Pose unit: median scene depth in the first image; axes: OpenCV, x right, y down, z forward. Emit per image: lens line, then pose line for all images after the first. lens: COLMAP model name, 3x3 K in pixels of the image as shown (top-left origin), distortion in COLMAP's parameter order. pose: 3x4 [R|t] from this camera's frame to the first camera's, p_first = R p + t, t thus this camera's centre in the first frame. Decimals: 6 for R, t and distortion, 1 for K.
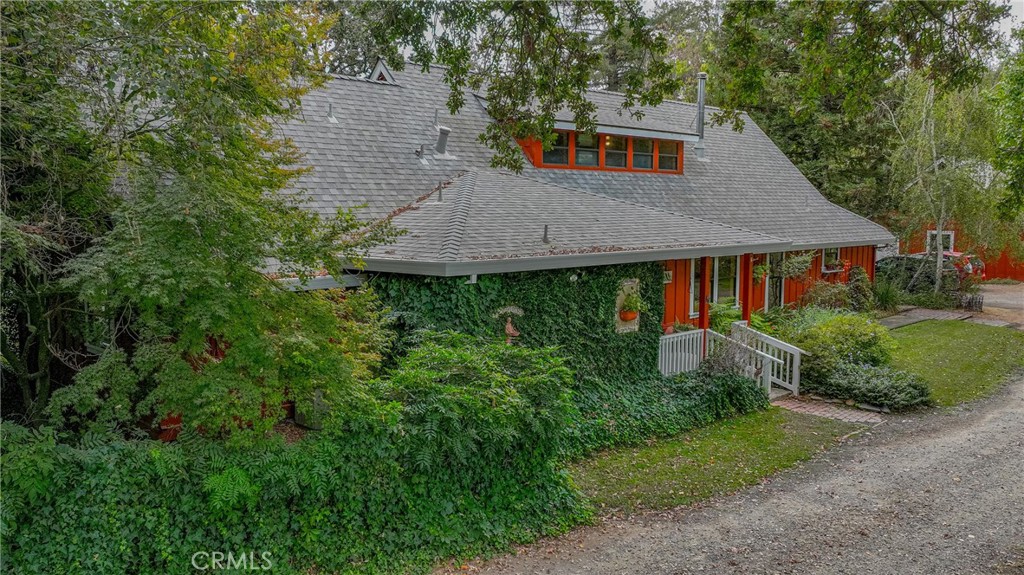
lens RADIAL K [[824.0, 0, 512.0], [0, 824.0, 287.5], [0, 0, 1]] dist [0.006764, 0.004769]
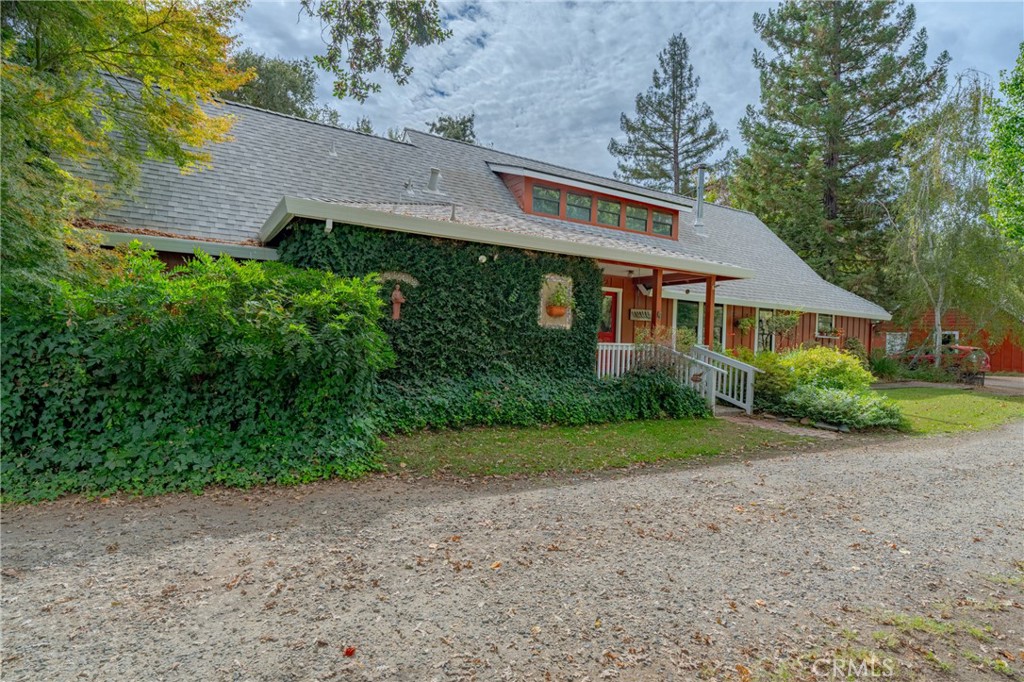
lens RADIAL K [[524.3, 0, 512.0], [0, 524.3, 341.0], [0, 0, 1]] dist [-0.002864, -0.000084]
pose [[0.972498, 0.033195, -0.230533, 0.223223], [-0.054871, 0.994585, -0.088259, 0.121805], [0.226355, 0.098482, 0.969054, 0.340634]]
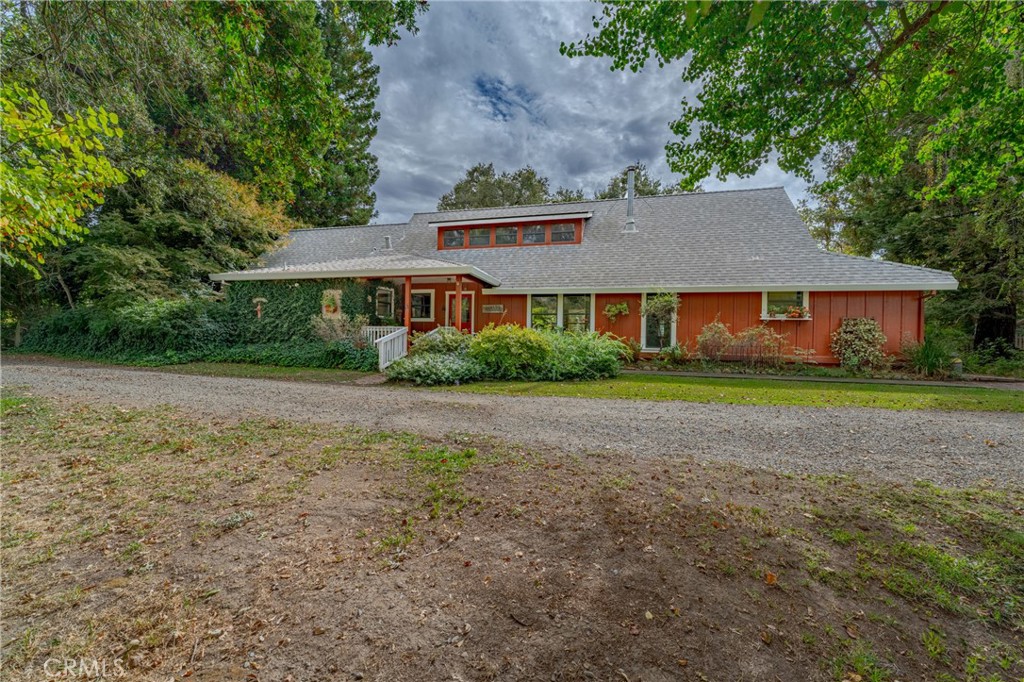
lens RADIAL K [[405.5, 0, 512.0], [0, 405.5, 341.0], [0, 0, 1]] dist [0.000169, 0.000027]
pose [[0.497249, 0.010870, -0.867540, 1.083326], [-0.105934, 0.993201, -0.048274, 0.100446], [0.861116, 0.115906, 0.495020, 0.846753]]
